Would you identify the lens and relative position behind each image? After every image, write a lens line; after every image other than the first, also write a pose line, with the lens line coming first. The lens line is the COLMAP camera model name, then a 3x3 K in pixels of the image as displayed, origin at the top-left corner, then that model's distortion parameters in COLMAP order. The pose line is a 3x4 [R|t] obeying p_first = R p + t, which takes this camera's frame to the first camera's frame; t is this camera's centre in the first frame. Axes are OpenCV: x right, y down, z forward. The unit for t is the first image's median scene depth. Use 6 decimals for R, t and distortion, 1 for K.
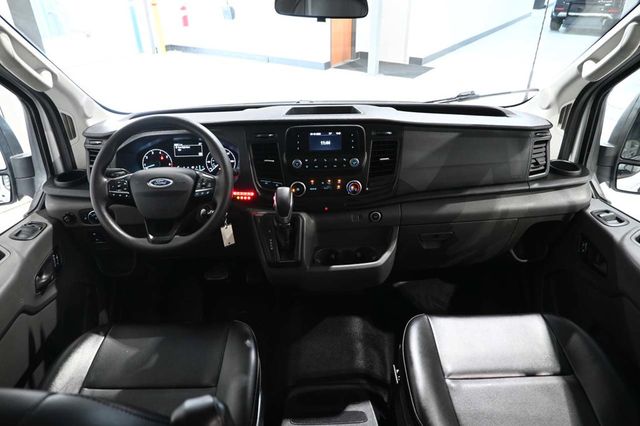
lens RADIAL K [[412.3, 0, 323.4], [0, 412.3, 216.7], [0, 0, 1]] dist [0.001109, -0.002642]
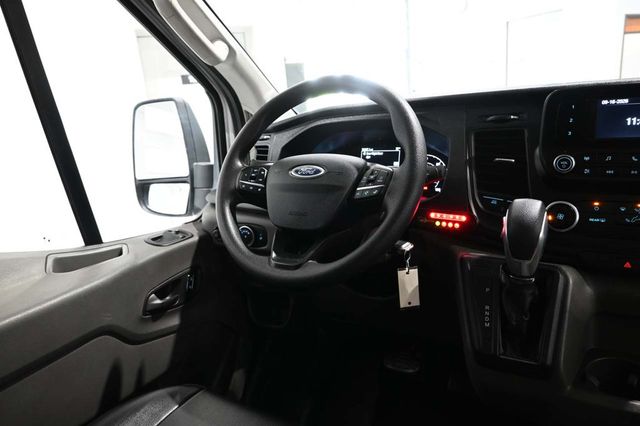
lens RADIAL K [[437.2, 0, 317.2], [0, 437.2, 214.6], [0, 0, 1]] dist [-0.005265, 0.003625]
pose [[0.838542, 0.076978, -0.539371, -0.024914], [-0.193015, 0.967737, -0.161959, 0.071168], [0.509502, 0.239916, 0.826346, 0.430583]]
